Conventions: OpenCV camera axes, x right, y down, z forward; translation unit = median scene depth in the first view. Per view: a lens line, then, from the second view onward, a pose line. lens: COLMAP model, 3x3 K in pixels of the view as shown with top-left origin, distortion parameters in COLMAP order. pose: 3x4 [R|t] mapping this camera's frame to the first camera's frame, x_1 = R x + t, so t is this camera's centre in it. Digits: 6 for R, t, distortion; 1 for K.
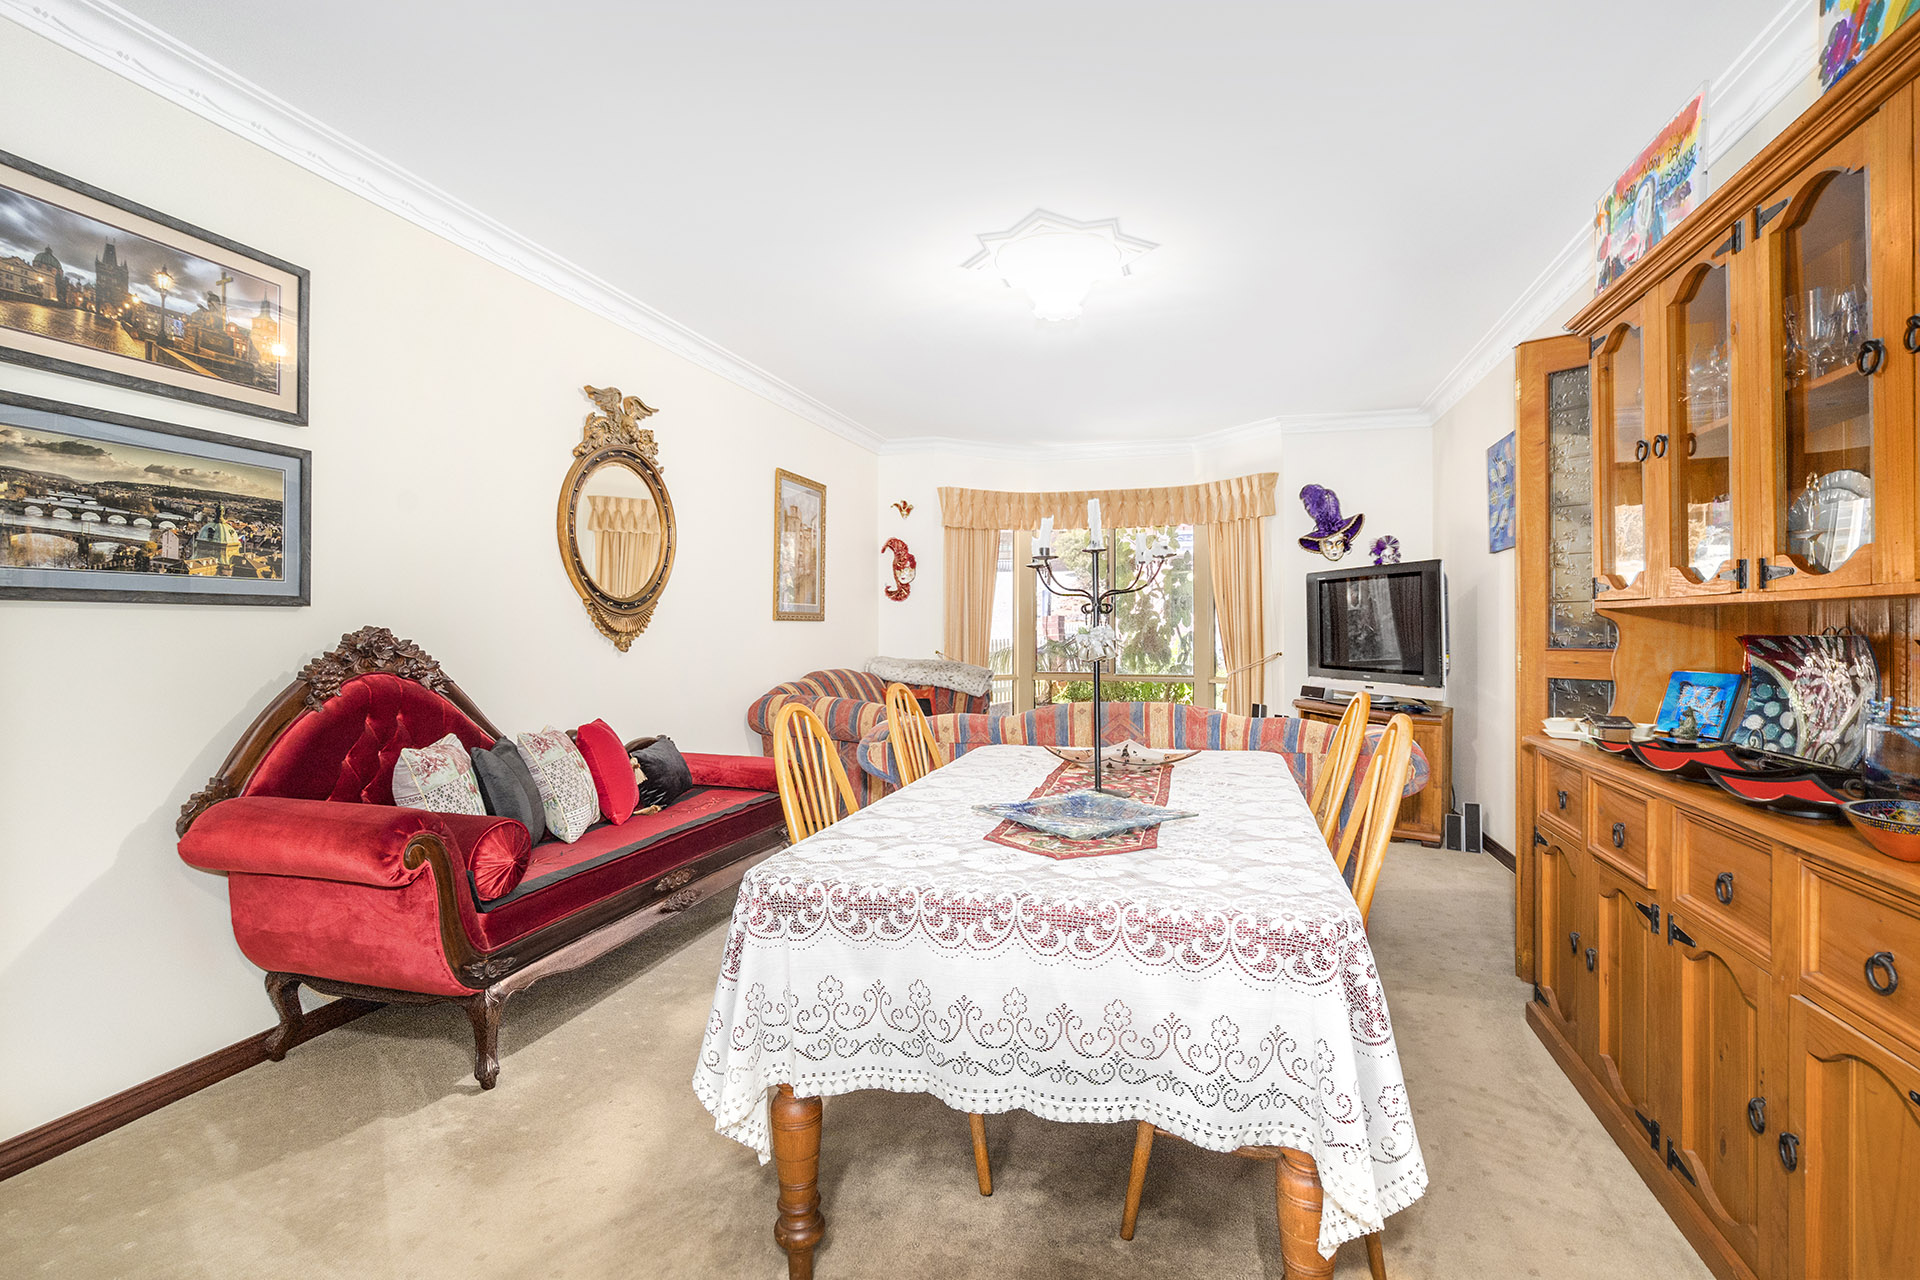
lens RADIAL K [[887.9, 0, 955.5], [0, 887.9, 631.9], [0, 0, 1]] dist [-0.004674, 0.001637]
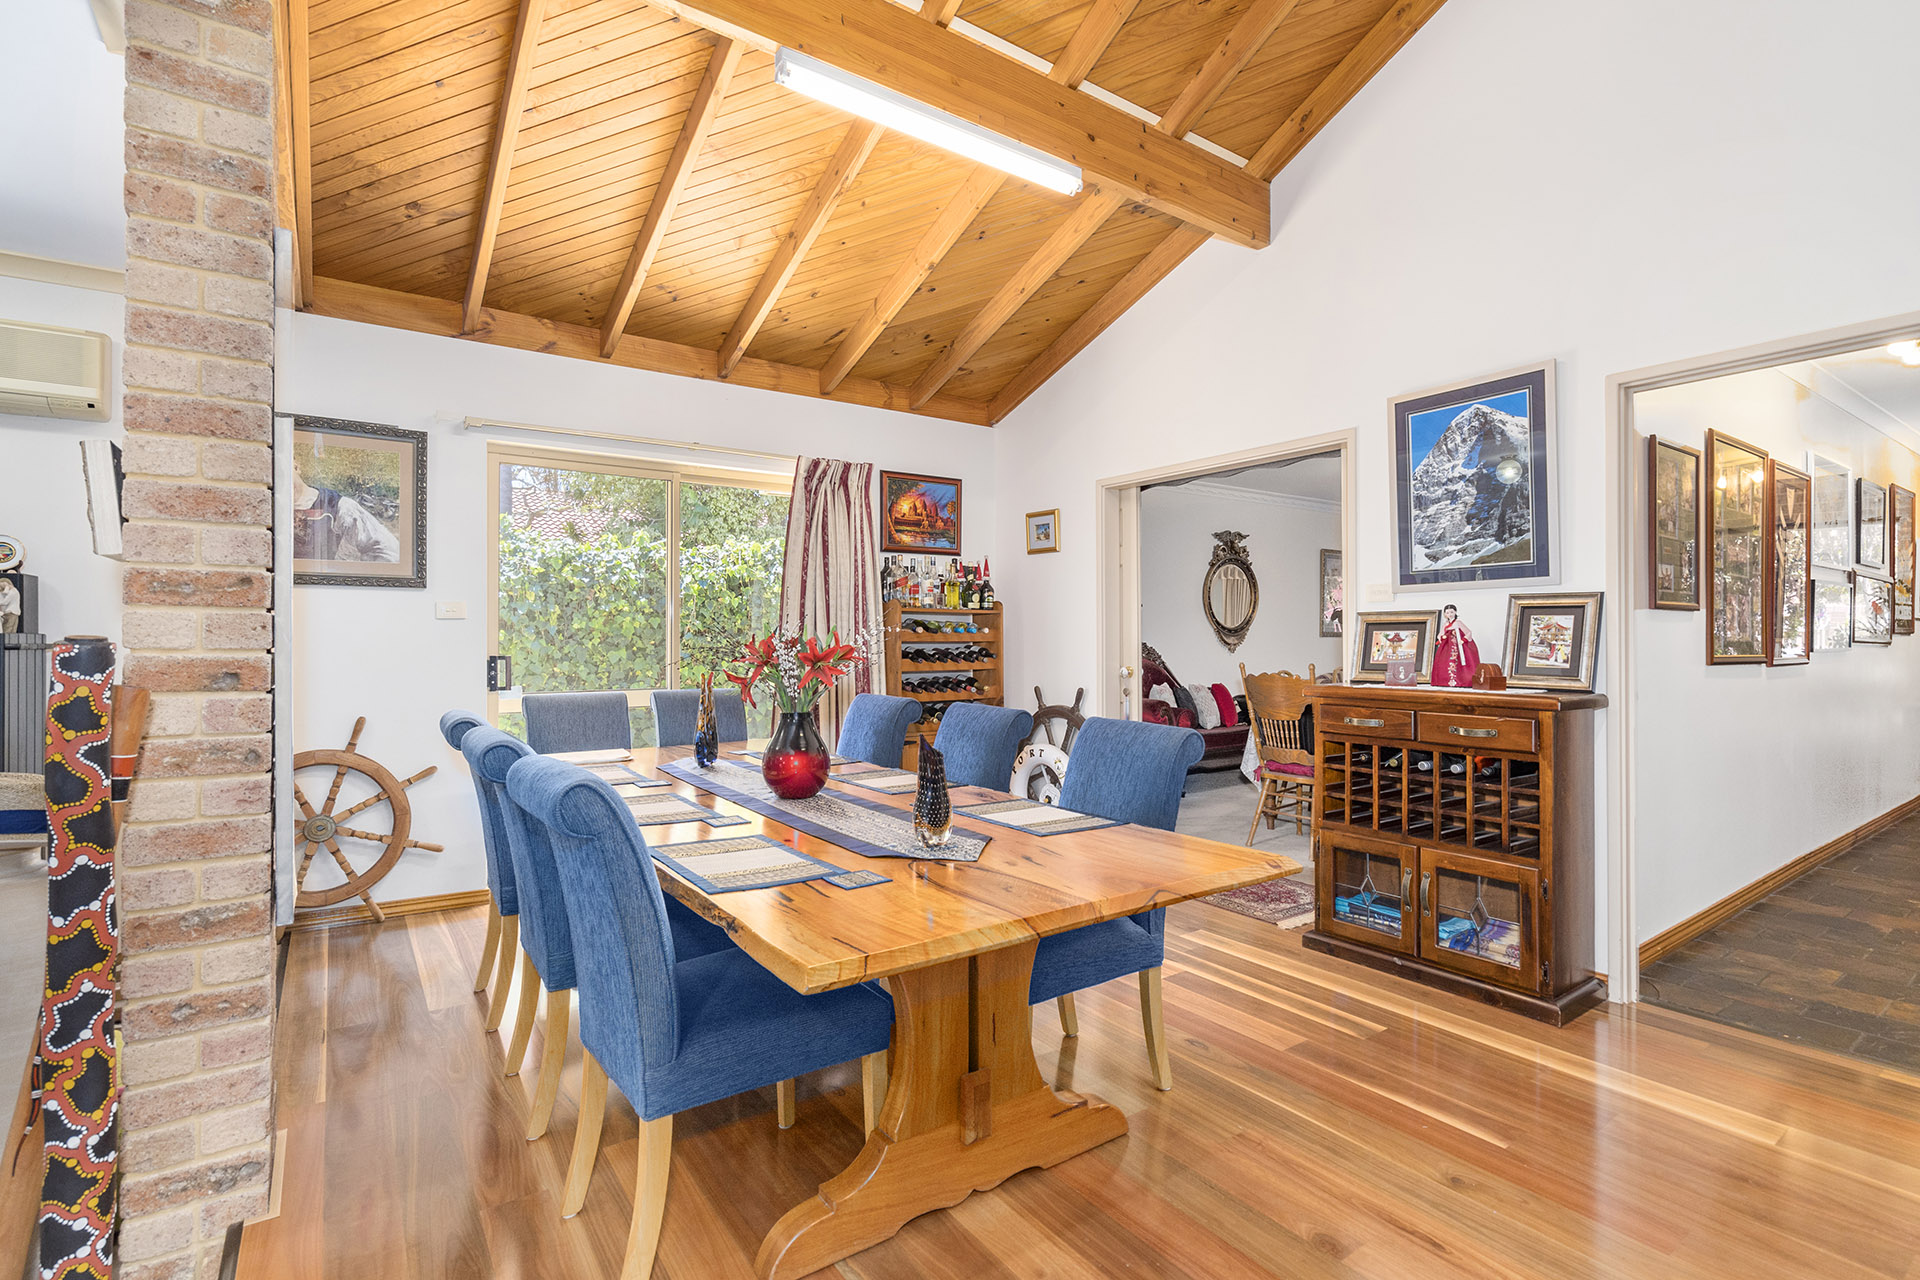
lens RADIAL K [[887.9, 0, 944.1], [0, 887.9, 648.9], [0, 0, 1]] dist [-0.004674, 0.001637]
pose [[0.770344, 0.003661, -0.637617, 0.475521], [0.002800, 0.999954, 0.009124, -0.009622], [0.637622, -0.008814, 0.770299, -1.139000]]
